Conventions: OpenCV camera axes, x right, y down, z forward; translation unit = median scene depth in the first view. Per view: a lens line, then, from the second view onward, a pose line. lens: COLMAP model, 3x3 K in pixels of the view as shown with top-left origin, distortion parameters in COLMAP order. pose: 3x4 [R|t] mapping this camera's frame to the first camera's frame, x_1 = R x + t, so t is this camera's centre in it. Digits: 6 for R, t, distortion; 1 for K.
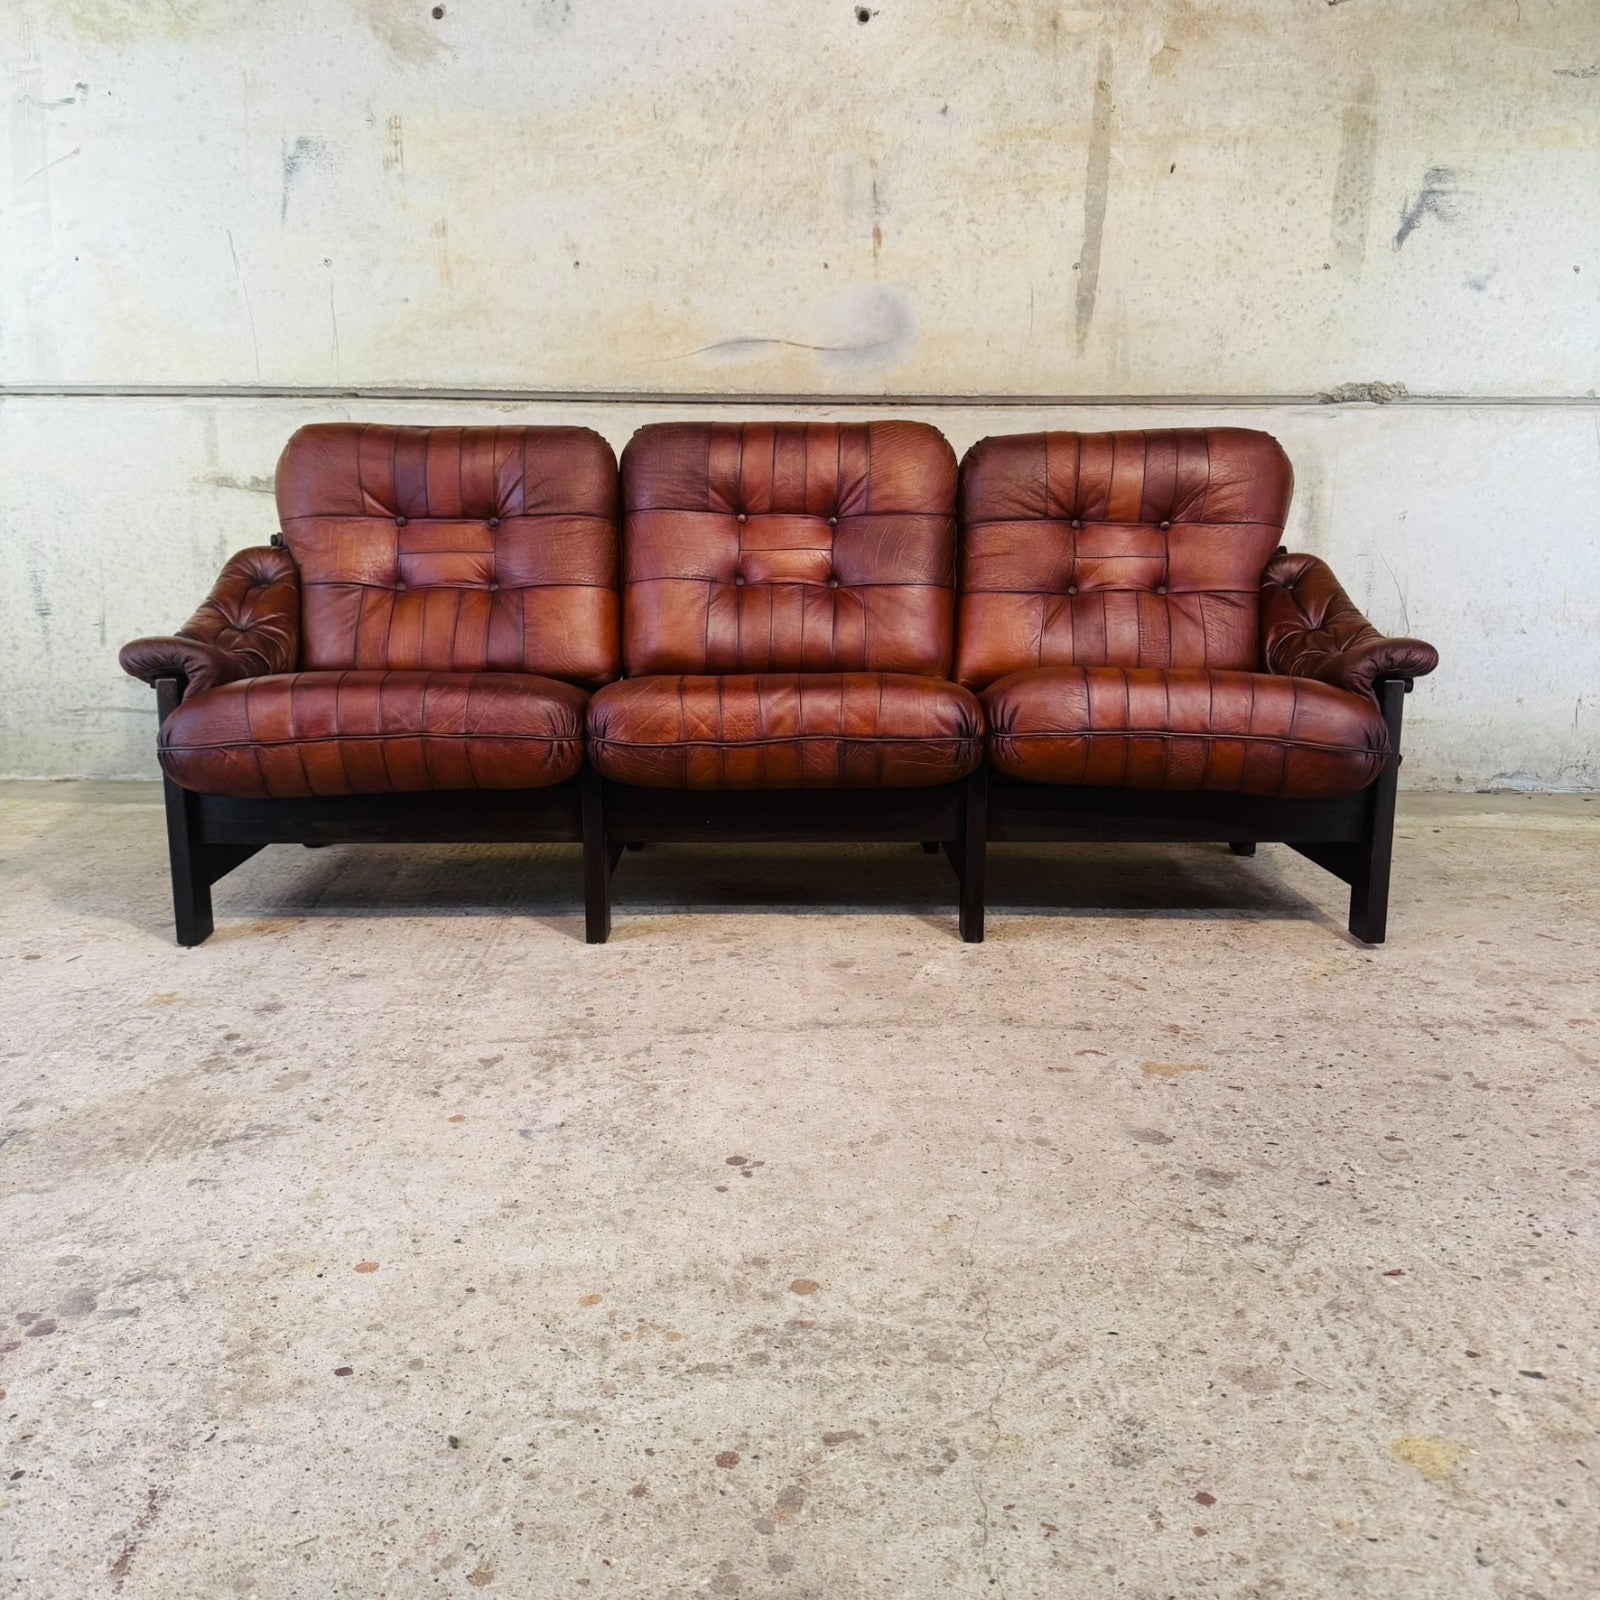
lens RADIAL K [[1520.6, 0, 809.9], [0, 1520.6, 801.1], [0, 0, 1]] dist [0.040941, -0.078958]
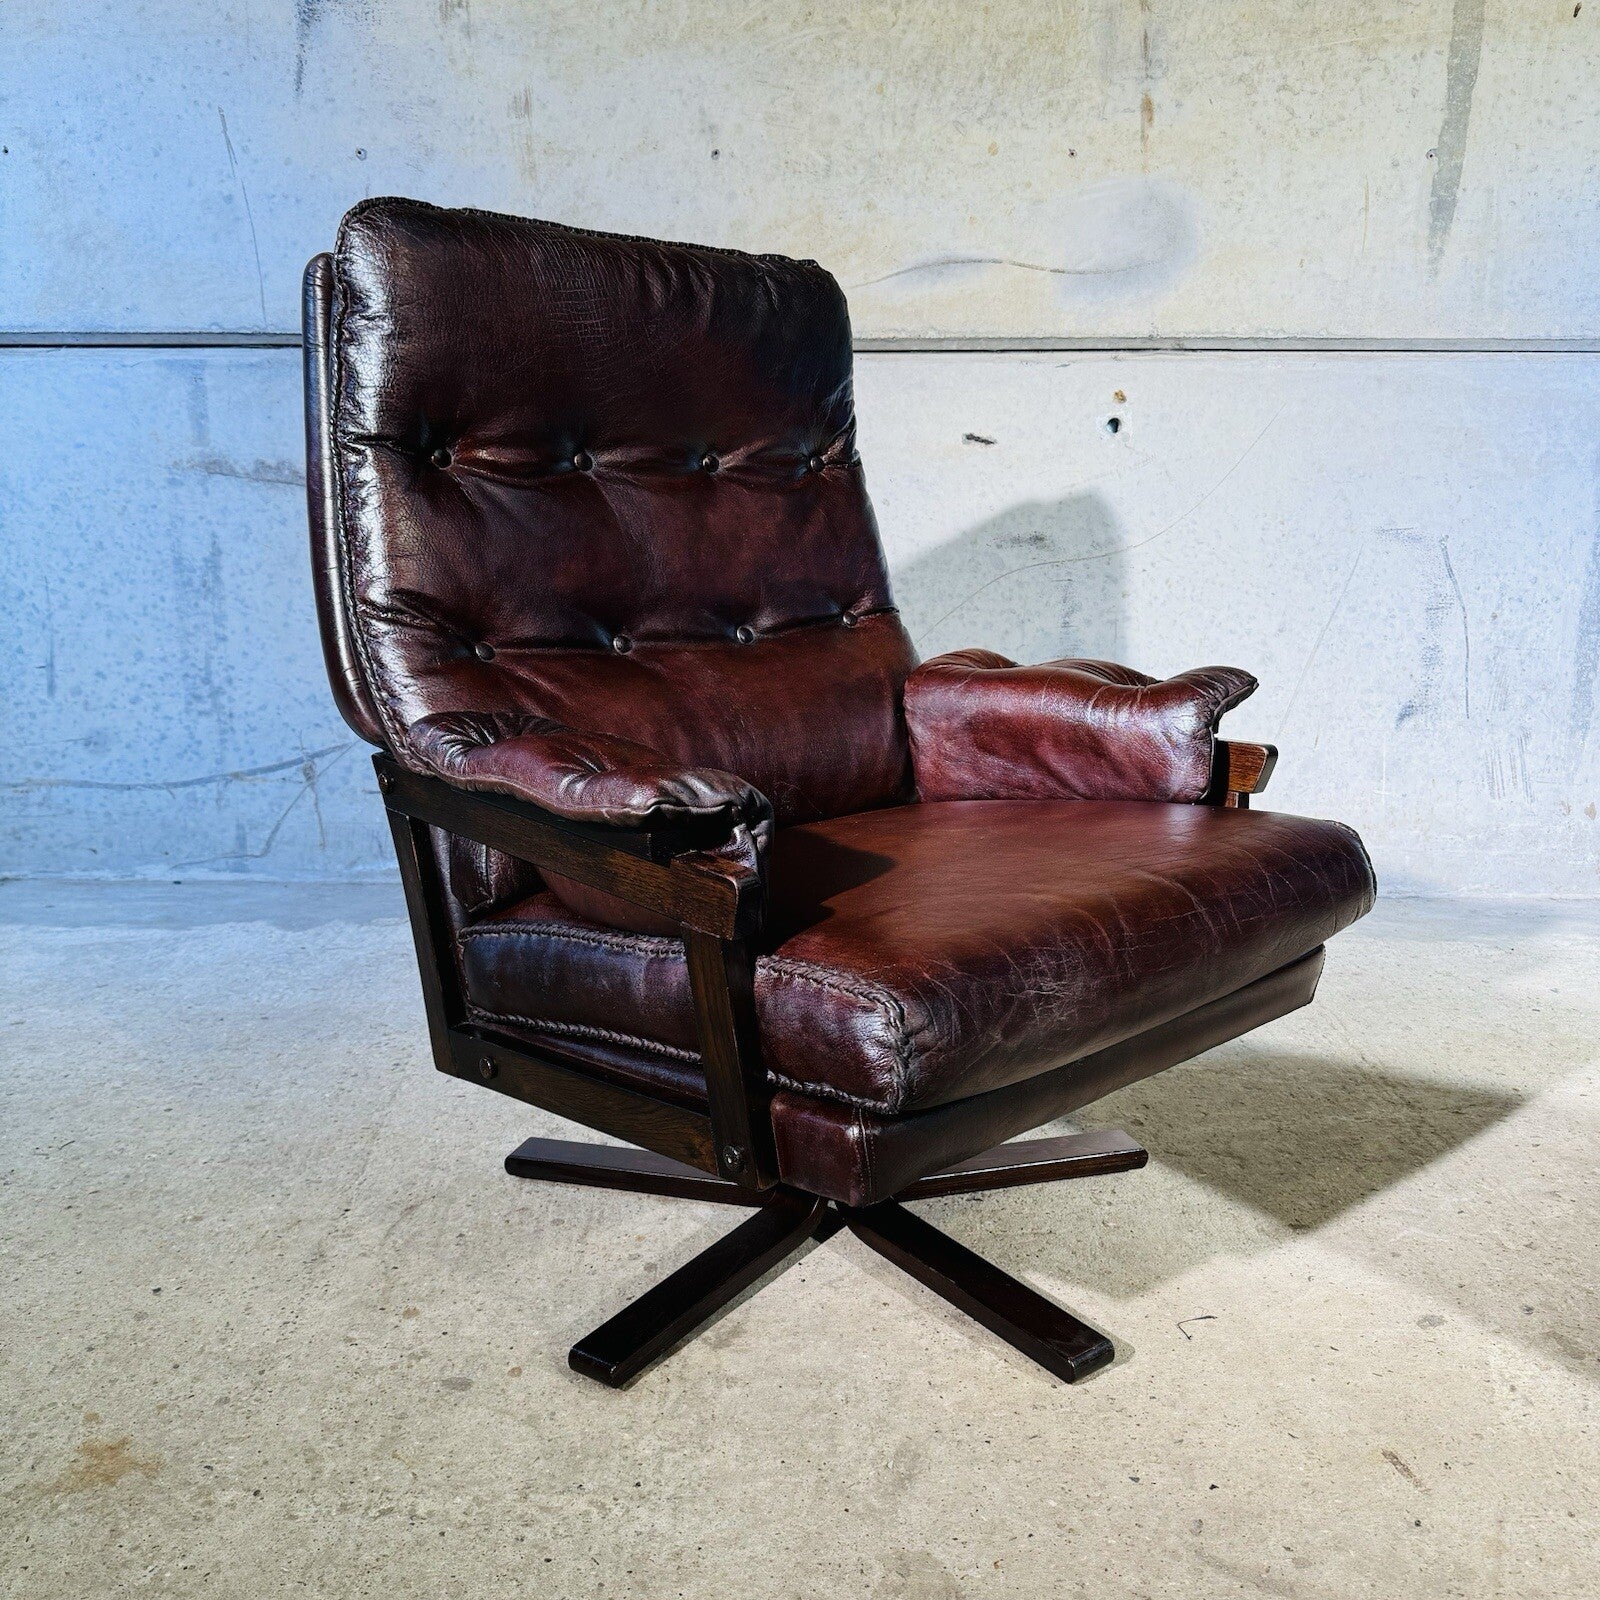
lens RADIAL K [[1525.7, 0, 800.0], [0, 1525.7, 800.0], [0, 0, 1]] dist [0.008494, -0.017745]
pose [[0.999959, -0.001584, -0.008872, -0.109582], [0.001730, 0.999864, 0.016384, -0.067728], [0.008844, -0.016399, 0.999826, 0.299338]]
